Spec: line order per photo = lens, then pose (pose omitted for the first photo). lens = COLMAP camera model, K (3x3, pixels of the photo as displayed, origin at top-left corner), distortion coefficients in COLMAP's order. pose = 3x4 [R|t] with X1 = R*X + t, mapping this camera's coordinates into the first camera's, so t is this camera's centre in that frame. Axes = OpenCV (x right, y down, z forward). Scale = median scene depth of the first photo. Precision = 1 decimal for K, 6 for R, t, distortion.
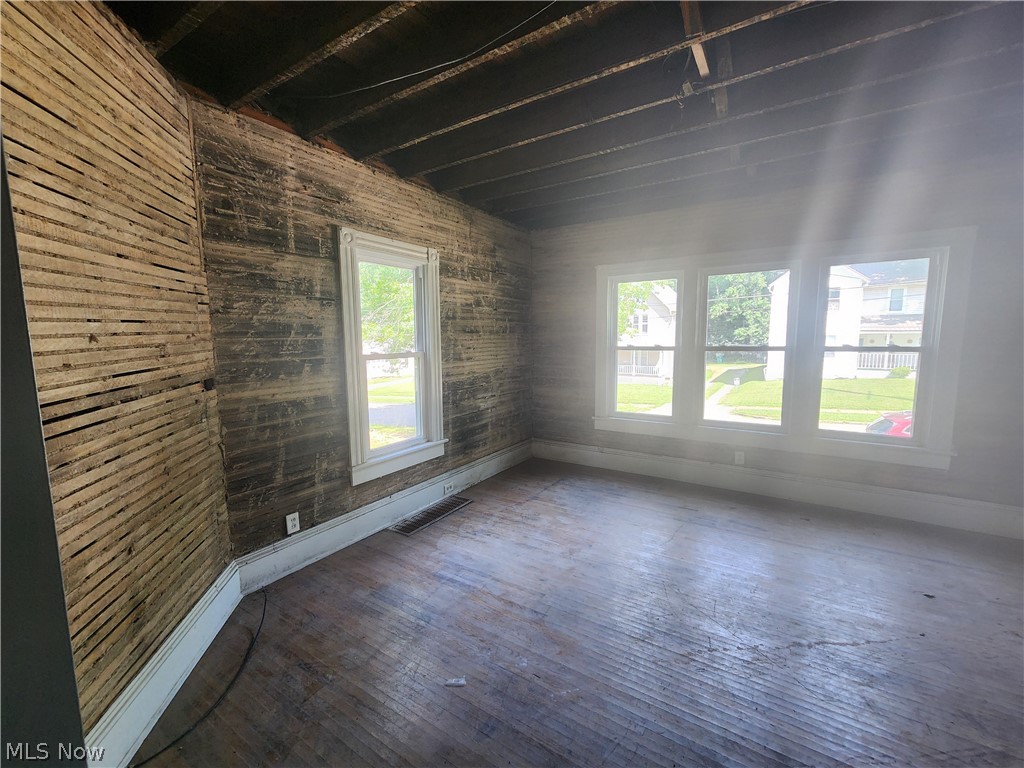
lens RADIAL K [[424.0, 0, 512.0], [0, 424.0, 384.0], [0, 0, 1]] dist [-0.001514, 0.000888]
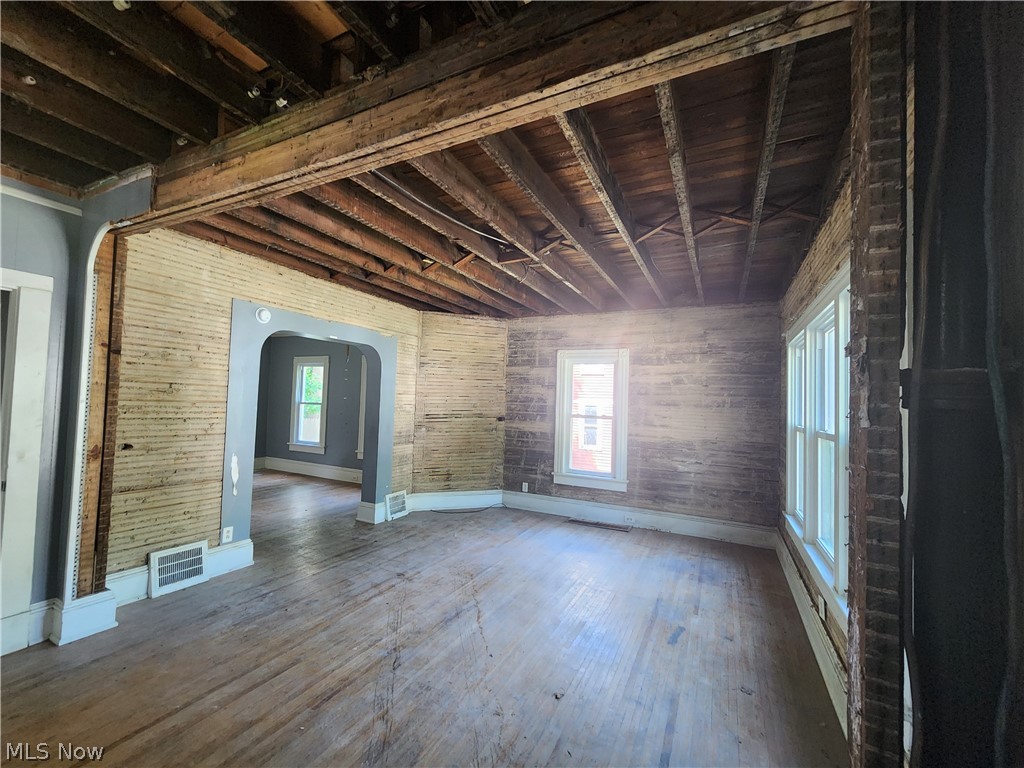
lens RADIAL K [[424.0, 0, 512.0], [0, 424.0, 384.0], [0, 0, 1]] dist [-0.001514, 0.000888]
pose [[0.107674, -0.025458, -0.993860, 1.416873], [-0.143181, 0.988854, -0.040842, -0.085912], [0.983822, 0.146699, 0.102829, 0.530086]]
